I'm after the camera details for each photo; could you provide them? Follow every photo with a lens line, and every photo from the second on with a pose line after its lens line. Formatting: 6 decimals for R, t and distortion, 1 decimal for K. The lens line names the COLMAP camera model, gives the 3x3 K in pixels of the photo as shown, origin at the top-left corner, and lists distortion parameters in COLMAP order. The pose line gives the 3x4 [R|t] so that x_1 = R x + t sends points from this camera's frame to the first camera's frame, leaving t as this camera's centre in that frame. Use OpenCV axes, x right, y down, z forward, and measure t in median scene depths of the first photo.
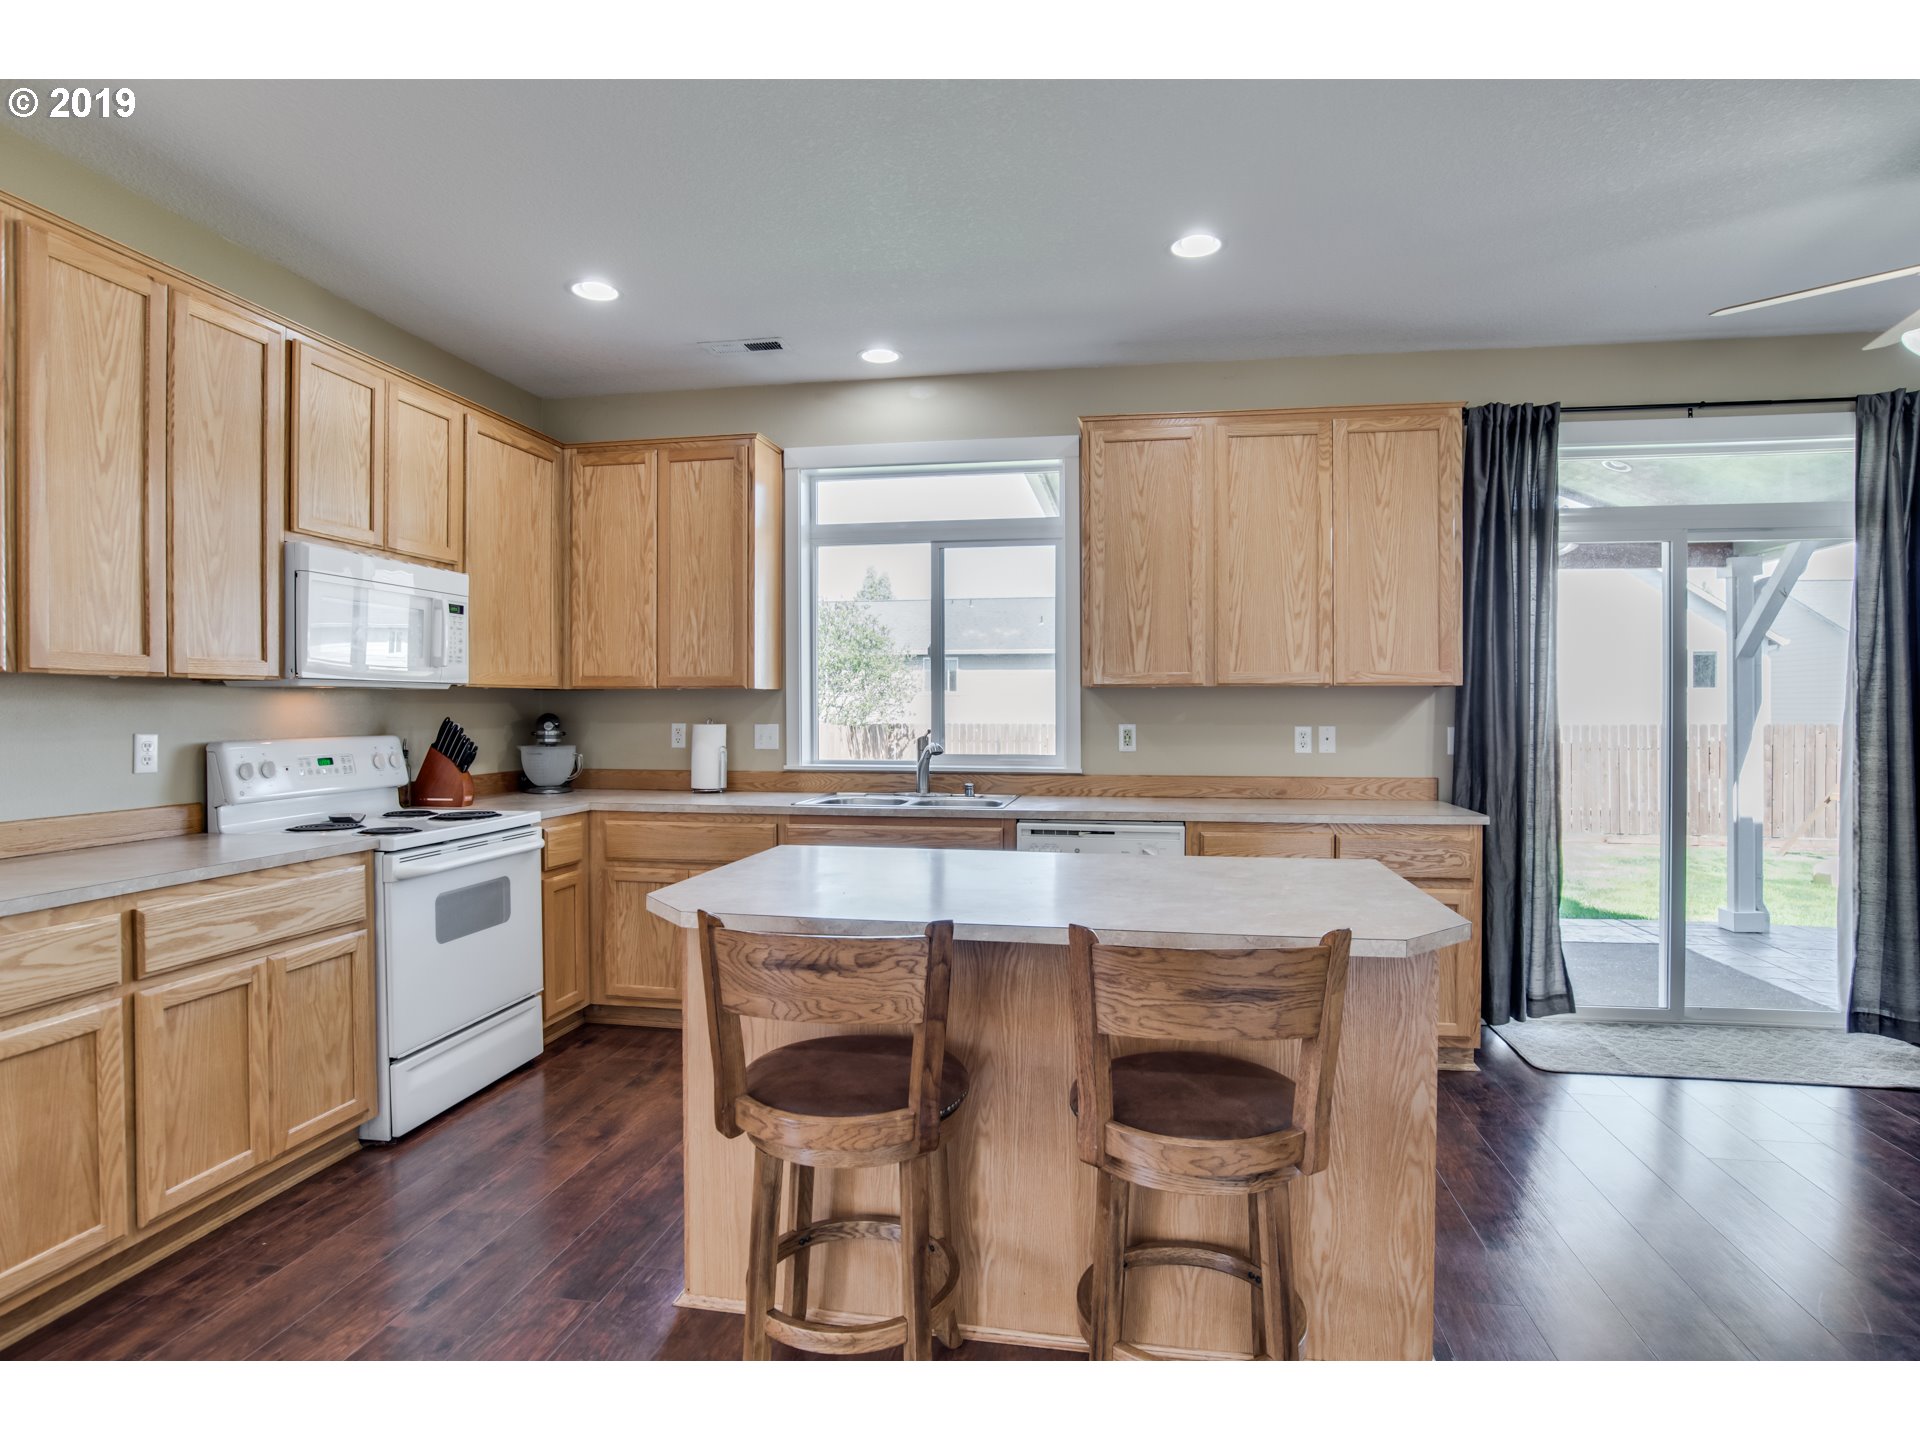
lens RADIAL K [[1006.1, 0, 975.6], [0, 1006.1, 713.3], [0, 0, 1]] dist [-0.061201, 0.028841]
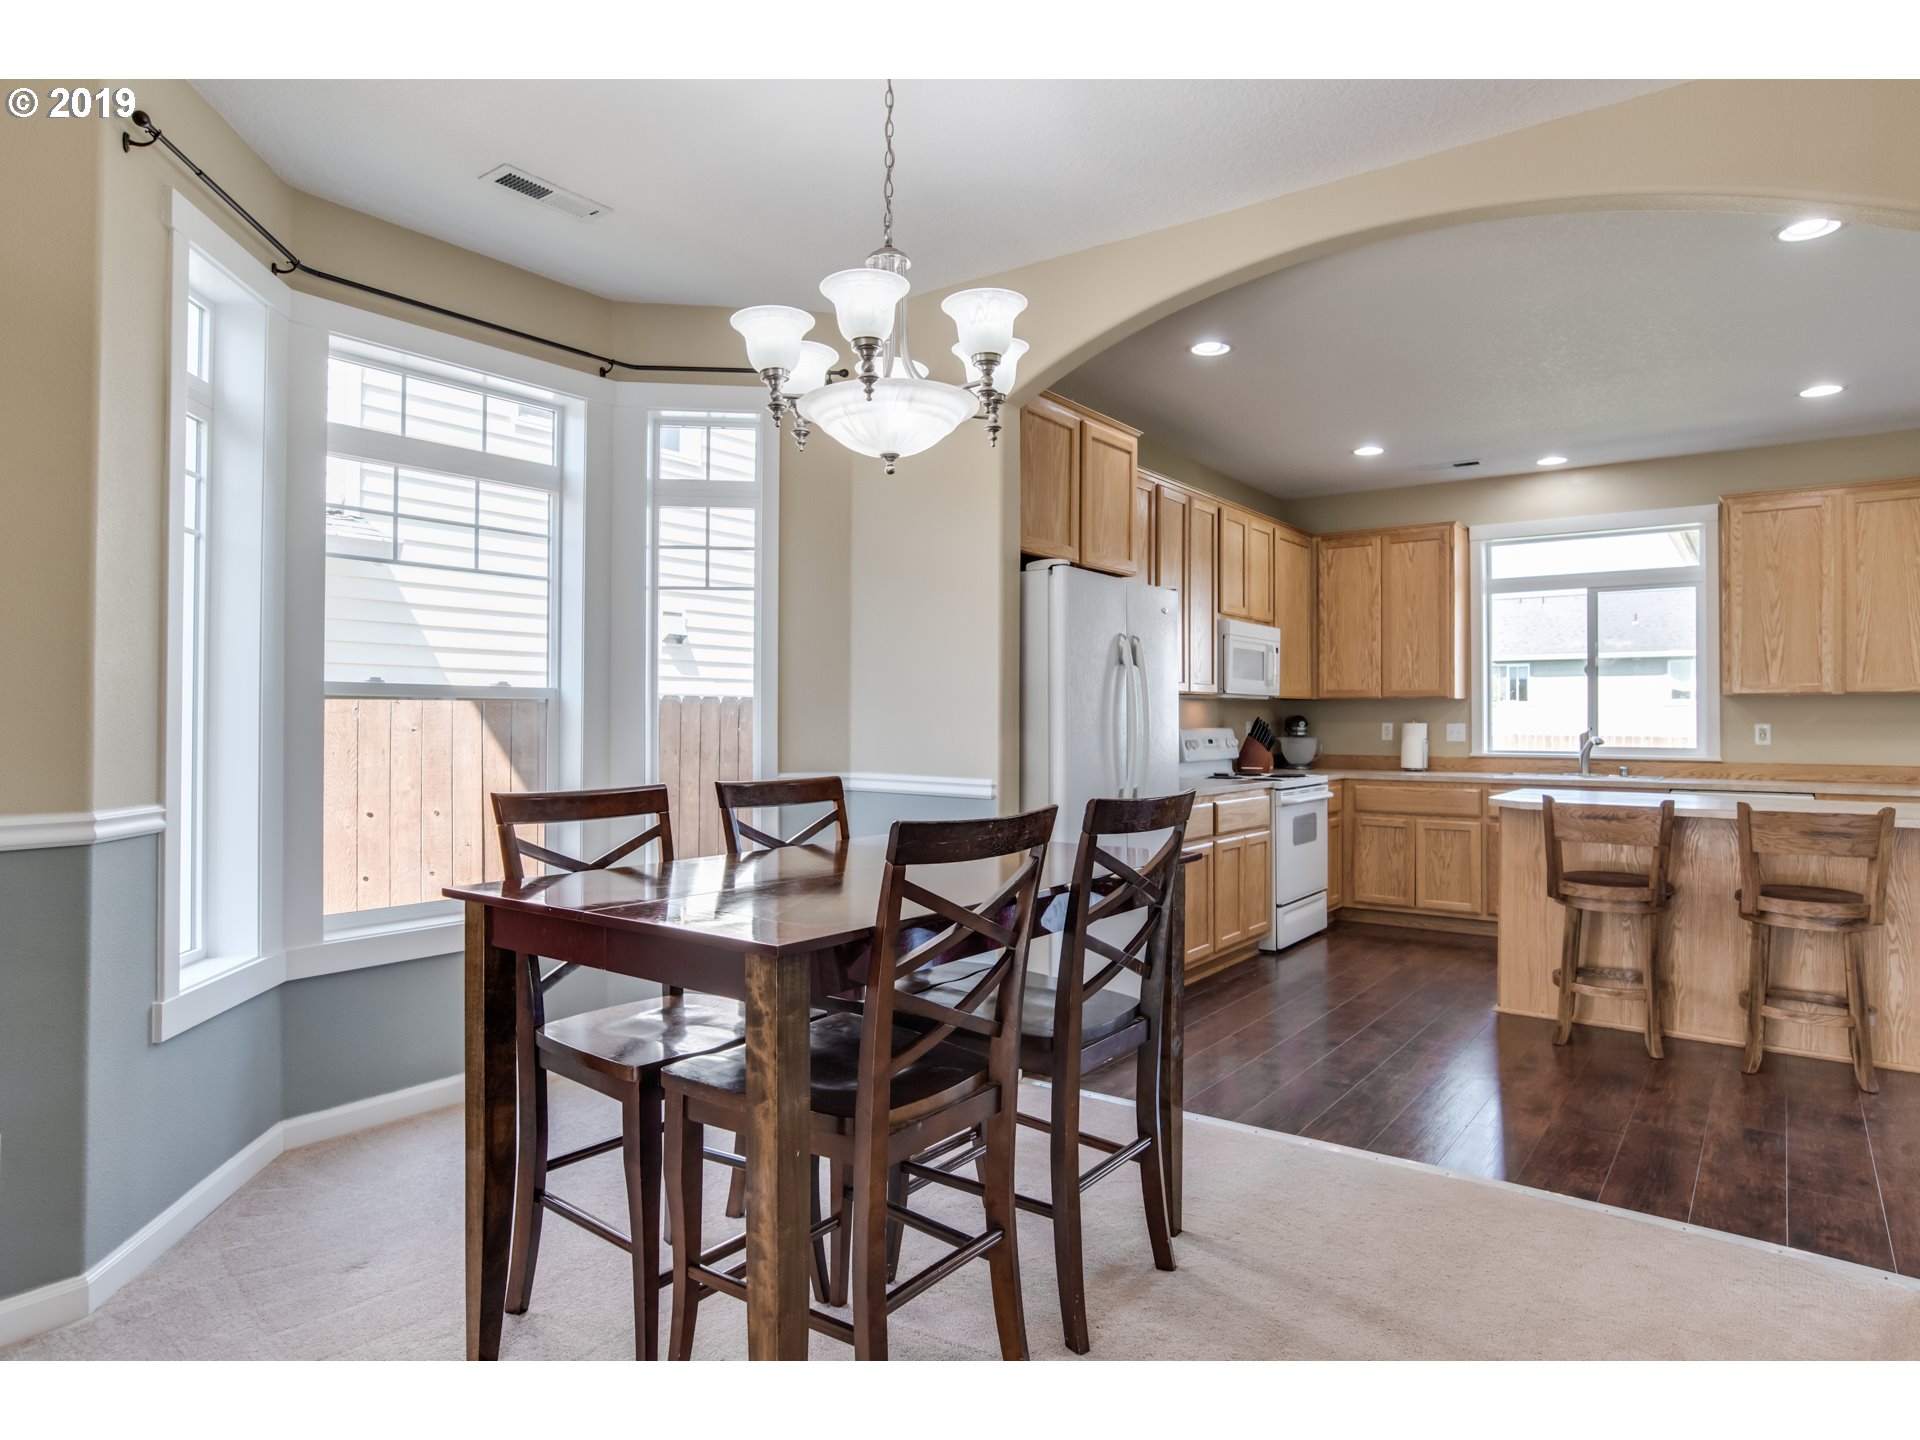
lens RADIAL K [[1094.8, 0, 980.5], [0, 1094.8, 714.8], [0, 0, 1]] dist [-0.052078, 0.029342]
pose [[0.889995, 0.000720, -0.455970, -0.126715], [-0.005873, 0.999934, -0.009885, 0.020373], [0.455933, 0.011476, 0.889940, -0.761793]]
